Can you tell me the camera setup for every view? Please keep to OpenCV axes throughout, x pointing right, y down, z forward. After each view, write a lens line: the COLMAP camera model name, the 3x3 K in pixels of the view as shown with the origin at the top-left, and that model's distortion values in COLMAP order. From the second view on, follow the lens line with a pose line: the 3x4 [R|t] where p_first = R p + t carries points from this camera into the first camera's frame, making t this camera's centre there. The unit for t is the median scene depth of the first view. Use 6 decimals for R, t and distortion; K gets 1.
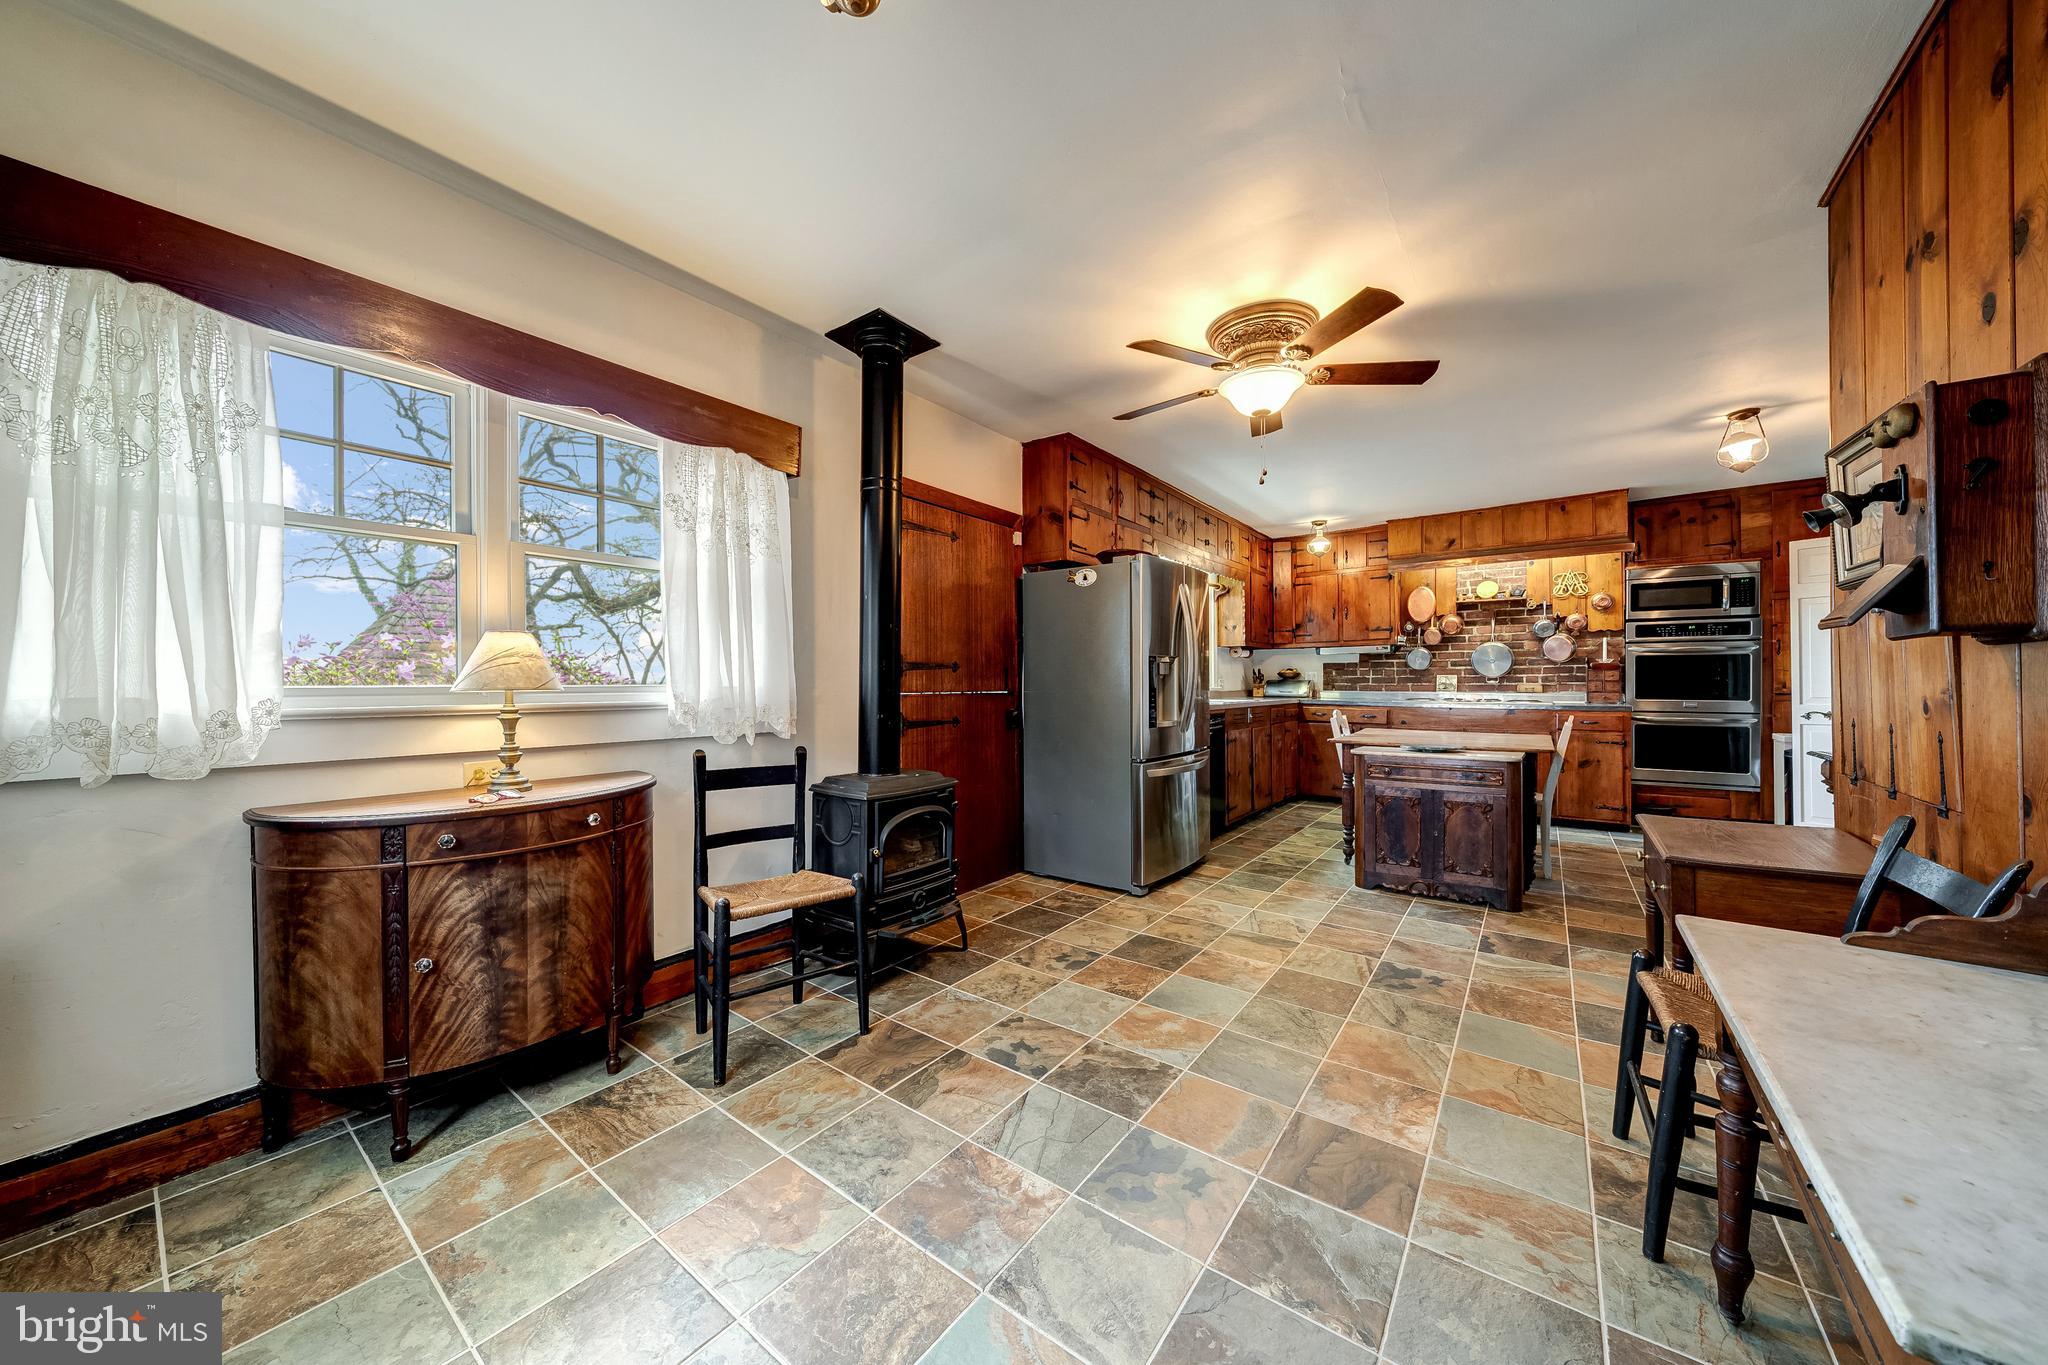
lens RADIAL K [[704.2, 0, 1011.6], [0, 704.2, 679.5], [0, 0, 1]] dist [-0.005240, 0.000420]
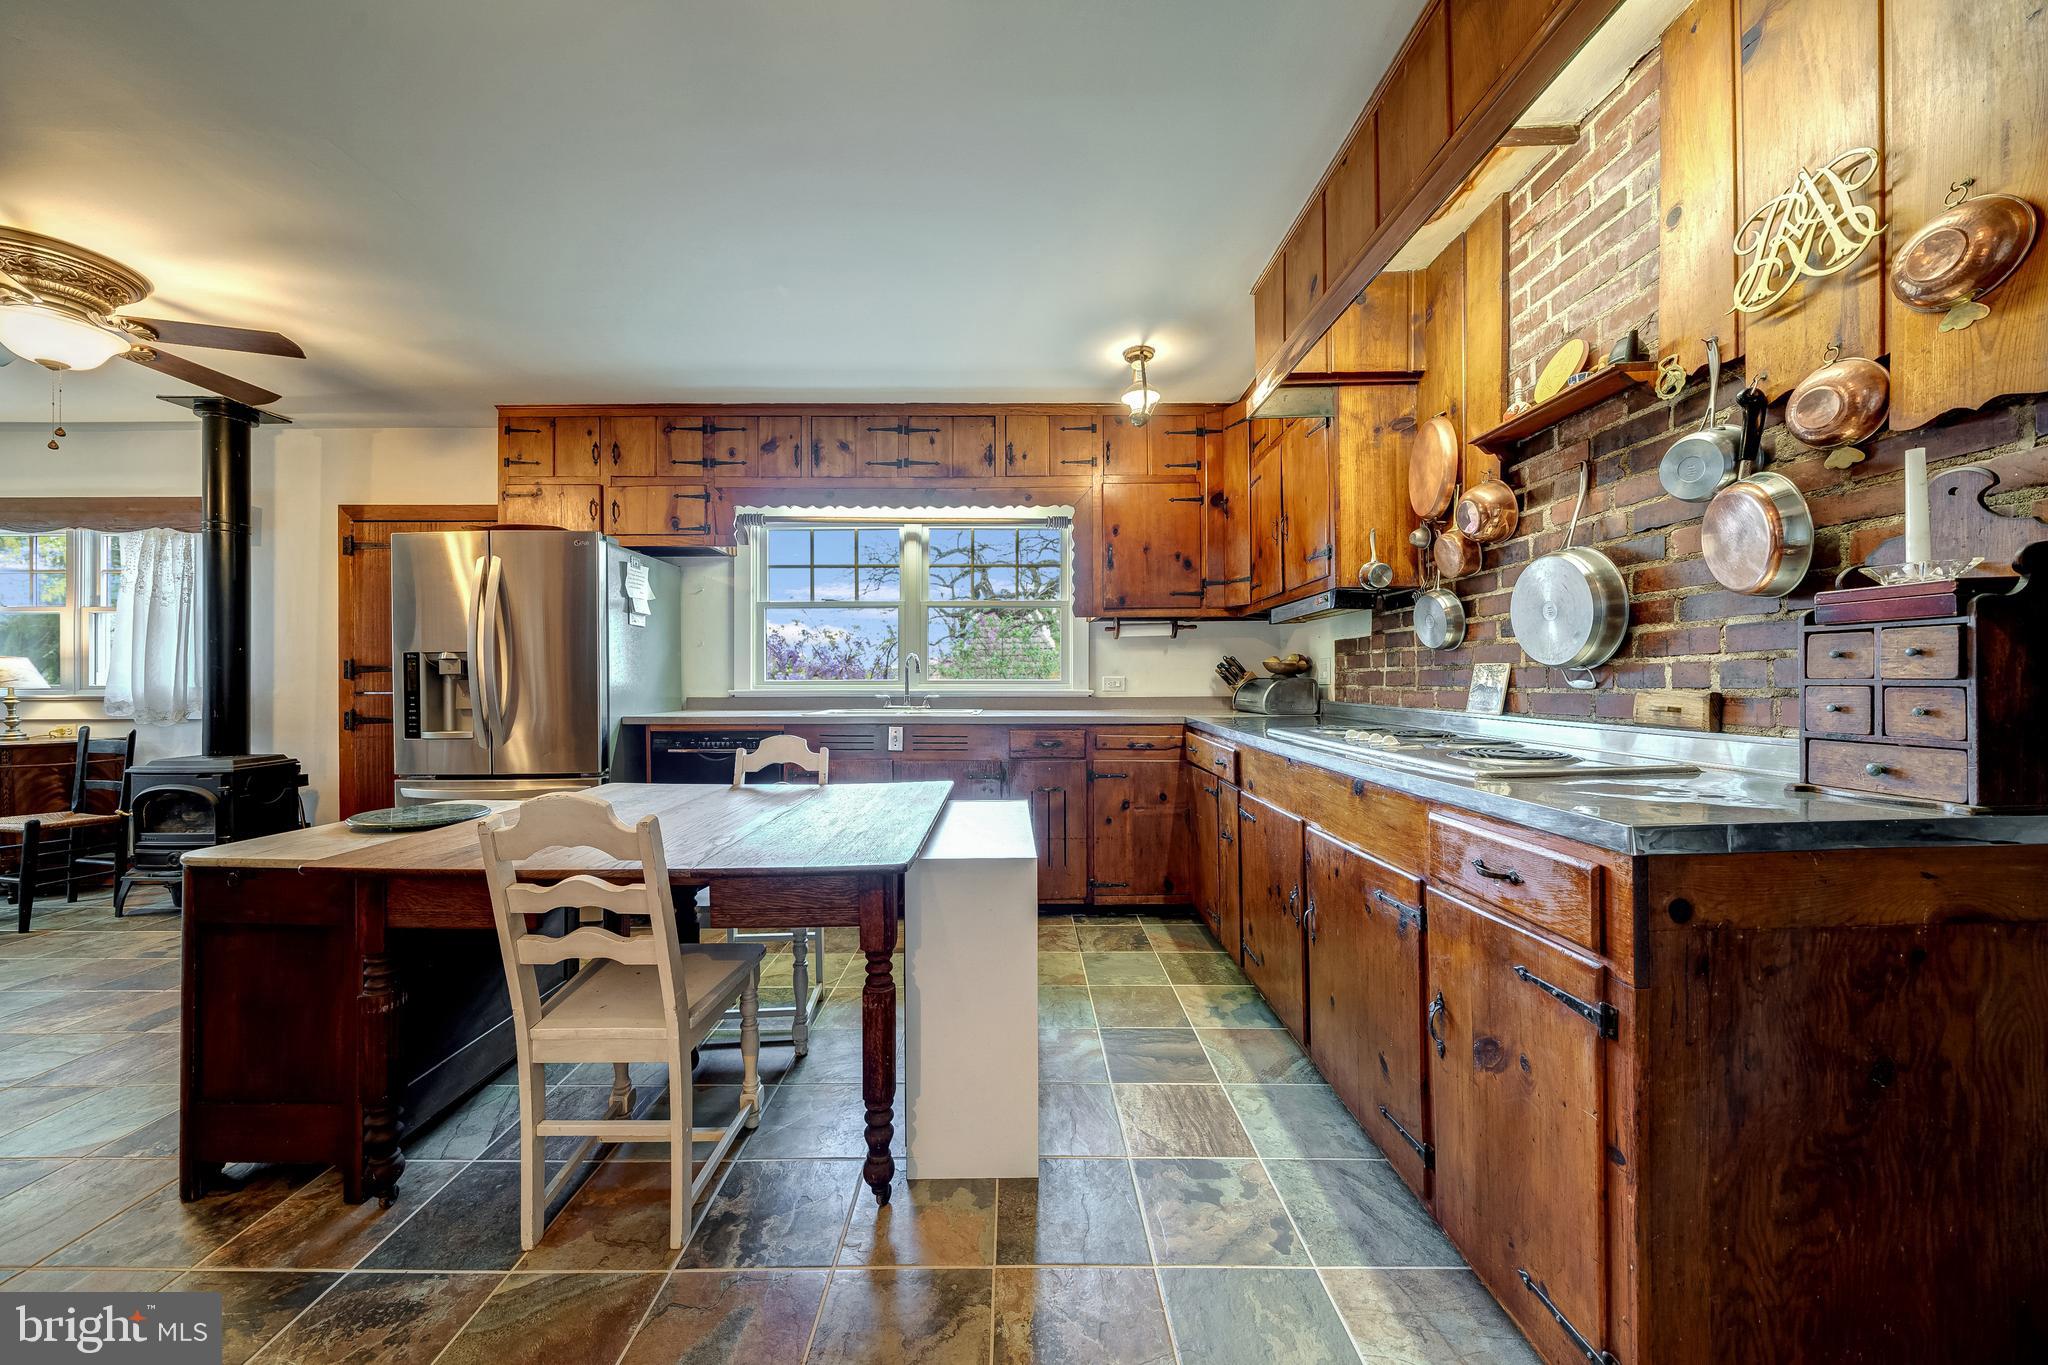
lens RADIAL K [[704.2, 0, 1019.5], [0, 704.2, 679.7], [0, 0, 1]] dist [-0.005240, 0.000420]
pose [[0.604600, -0.000032, -0.796529, 0.870248], [0.005085, 0.999980, 0.003819, -0.000713], [0.796513, -0.006359, 0.604588, 0.716680]]
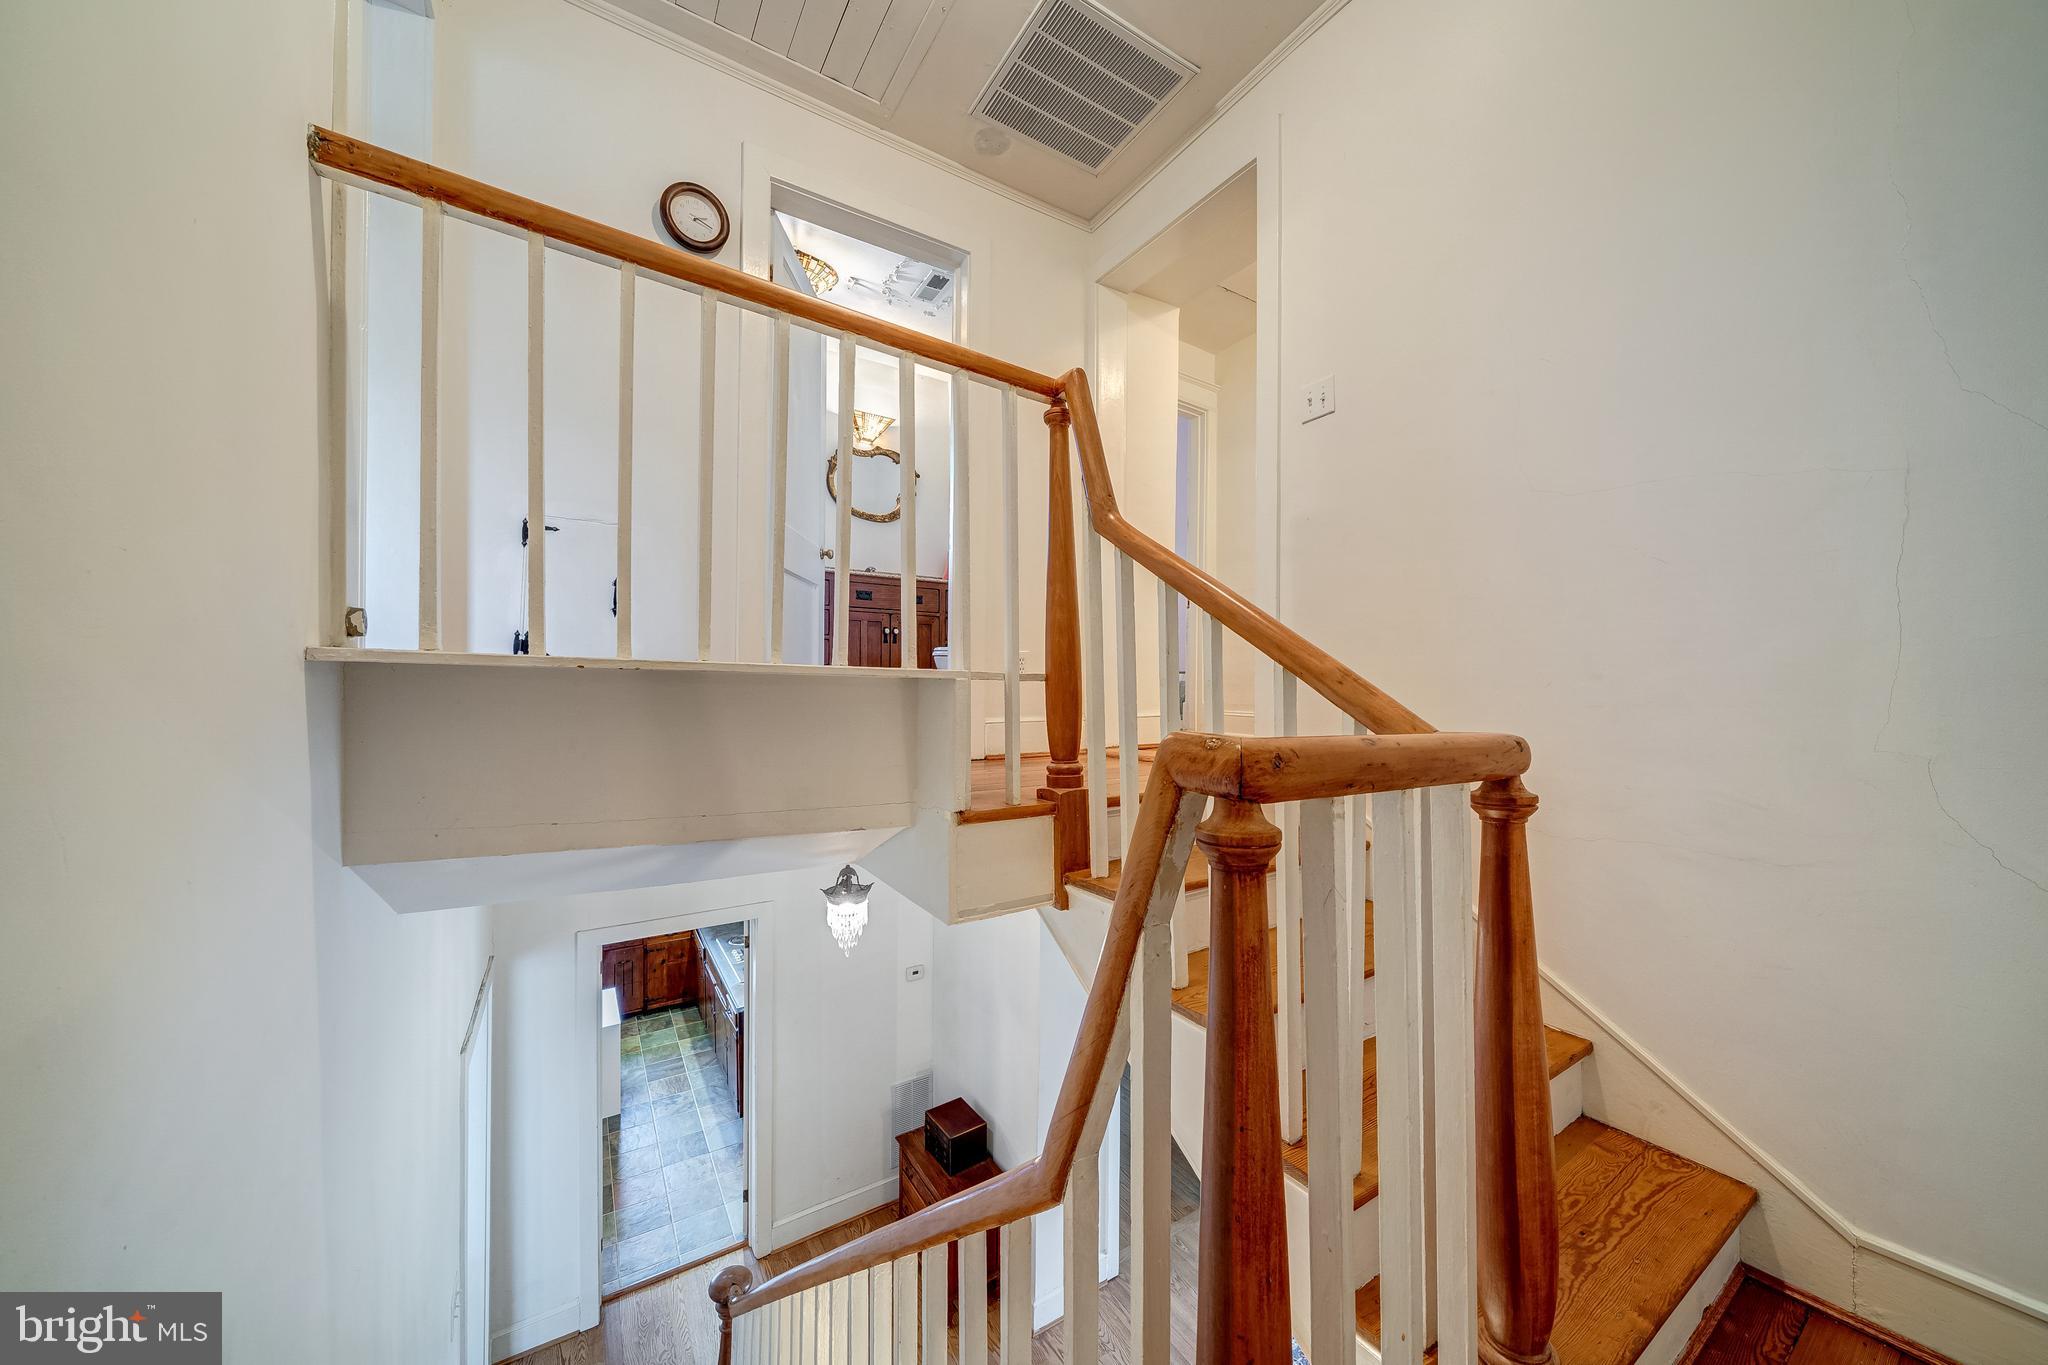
lens RADIAL K [[704.2, 0, 1025.1], [0, 704.2, 676.4], [0, 0, 1]] dist [-0.005240, 0.000420]
pose [[0.935964, 0.001948, -0.352091, 1.552714], [-0.002213, 0.999997, -0.000351, -0.430528], [0.352089, 0.001108, 0.935966, 0.147782]]
